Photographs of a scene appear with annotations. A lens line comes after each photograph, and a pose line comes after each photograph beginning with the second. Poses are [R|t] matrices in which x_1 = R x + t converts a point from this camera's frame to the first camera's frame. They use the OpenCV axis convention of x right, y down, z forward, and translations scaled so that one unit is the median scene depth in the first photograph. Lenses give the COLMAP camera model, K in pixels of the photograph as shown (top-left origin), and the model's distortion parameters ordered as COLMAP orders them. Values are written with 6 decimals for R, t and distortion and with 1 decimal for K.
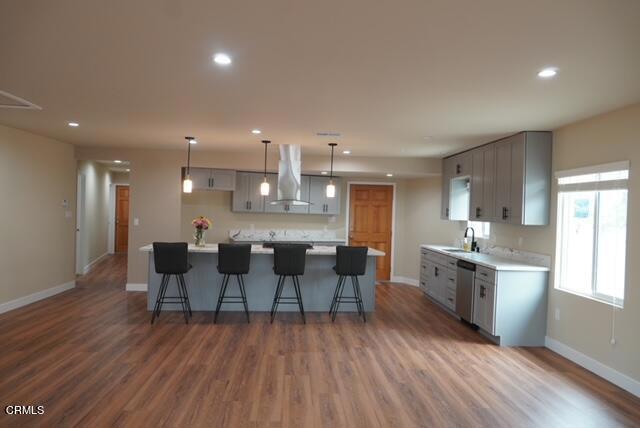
lens RADIAL K [[474.4, 0, 320.0], [0, 474.4, 214.0], [0, 0, 1]] dist [-0.048207, 0.054081]
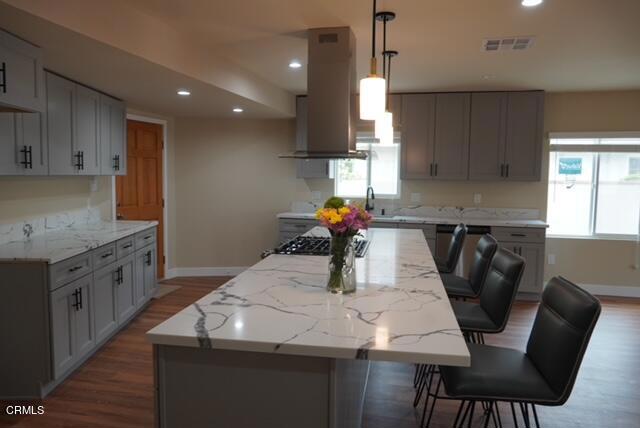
lens RADIAL K [[474.4, 0, 320.0], [0, 474.4, 214.0], [0, 0, 1]] dist [-0.048207, 0.054081]
pose [[0.290495, -0.107198, 0.950853, -0.623248], [0.003021, 0.993803, 0.111117, -0.020998], [-0.956872, -0.029407, 0.289018, 1.025317]]
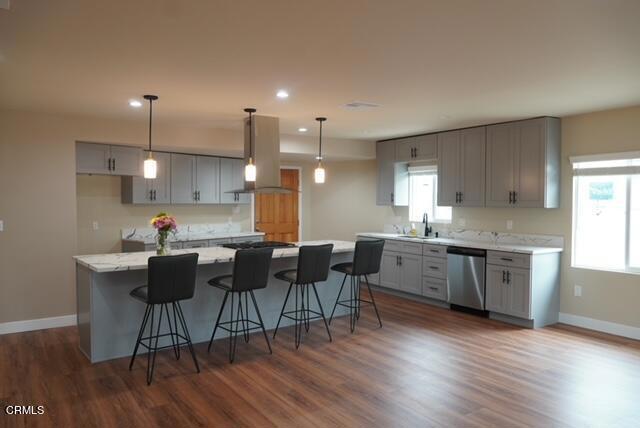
lens RADIAL K [[474.4, 0, 320.0], [0, 474.4, 214.0], [0, 0, 1]] dist [-0.048207, 0.054081]
pose [[0.859670, -0.042700, 0.509063, -0.451968], [0.026857, 0.998900, 0.038432, -0.015008], [-0.510144, -0.019367, 0.859871, 0.325155]]
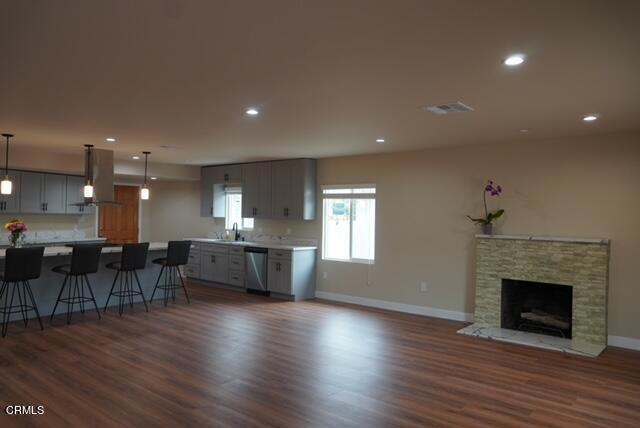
lens RADIAL K [[474.4, 0, 320.0], [0, 474.4, 214.0], [0, 0, 1]] dist [-0.048207, 0.054081]
pose [[0.689288, -0.017692, 0.724272, -0.567675], [0.008609, 0.999831, 0.016229, -0.017457], [-0.724436, -0.004951, 0.689324, -0.082853]]
